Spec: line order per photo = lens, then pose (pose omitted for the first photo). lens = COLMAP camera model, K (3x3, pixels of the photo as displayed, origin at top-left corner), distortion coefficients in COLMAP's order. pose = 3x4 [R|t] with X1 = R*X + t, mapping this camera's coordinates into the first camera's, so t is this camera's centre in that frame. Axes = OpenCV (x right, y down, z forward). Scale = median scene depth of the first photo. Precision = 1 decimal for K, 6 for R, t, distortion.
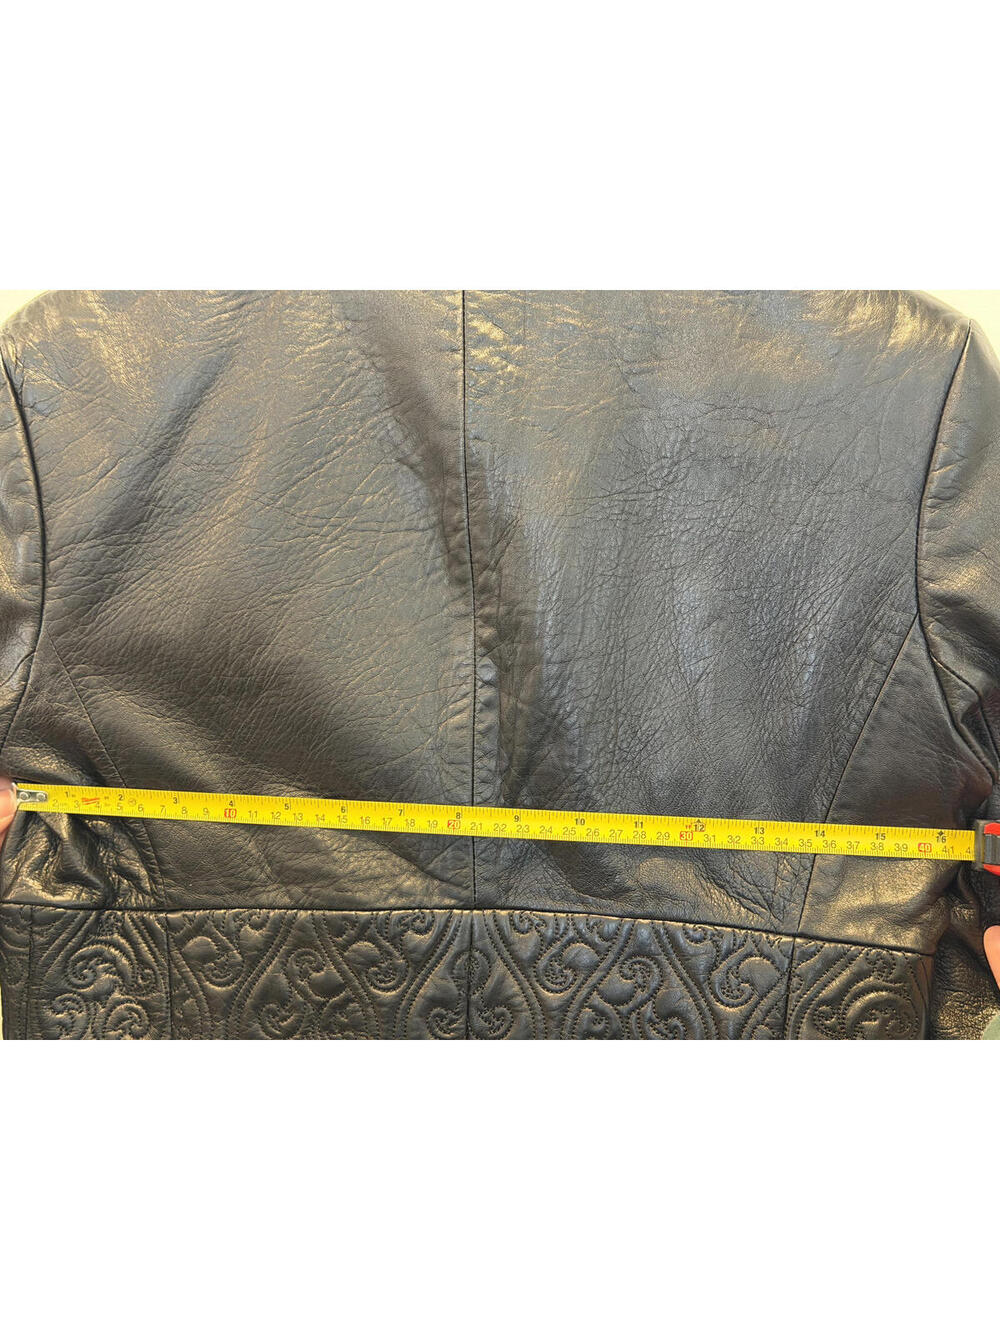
lens RADIAL K [[1632.8, 0, 500.0], [0, 1632.8, 665.0], [0, 0, 1]] dist [0.075855, -0.036024]
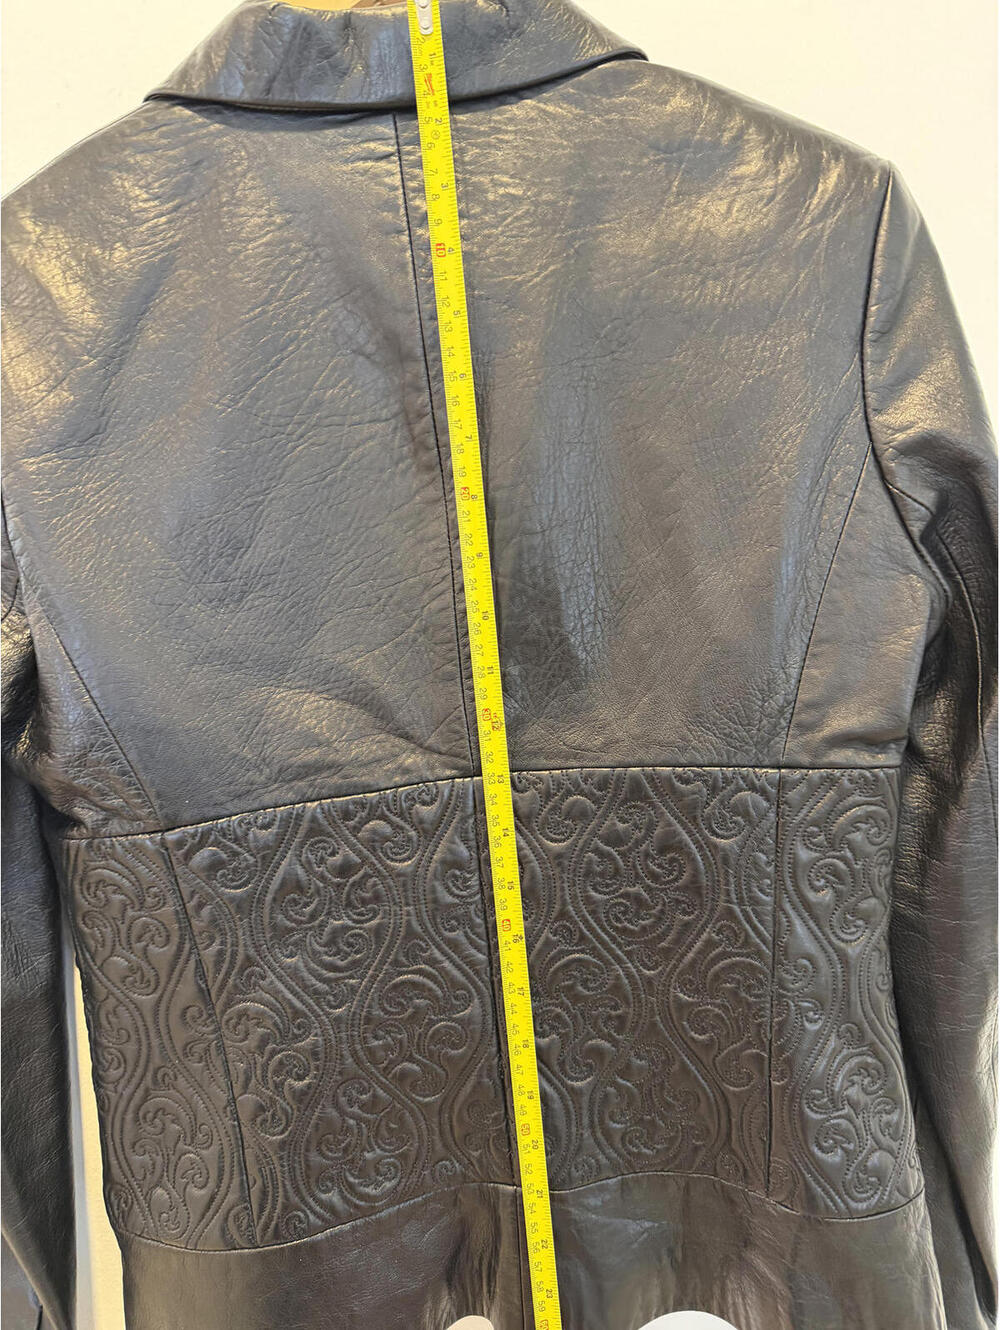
lens RADIAL K [[822.9, 0, 515.1], [0, 822.9, 661.1], [0, 0, 1]] dist [-0.003076, -0.012043]
pose [[0.988235, -0.111763, 0.104402, -0.038702], [0.104541, 0.991891, 0.072277, 0.039176], [-0.111633, -0.060512, 0.991905, 0.476590]]
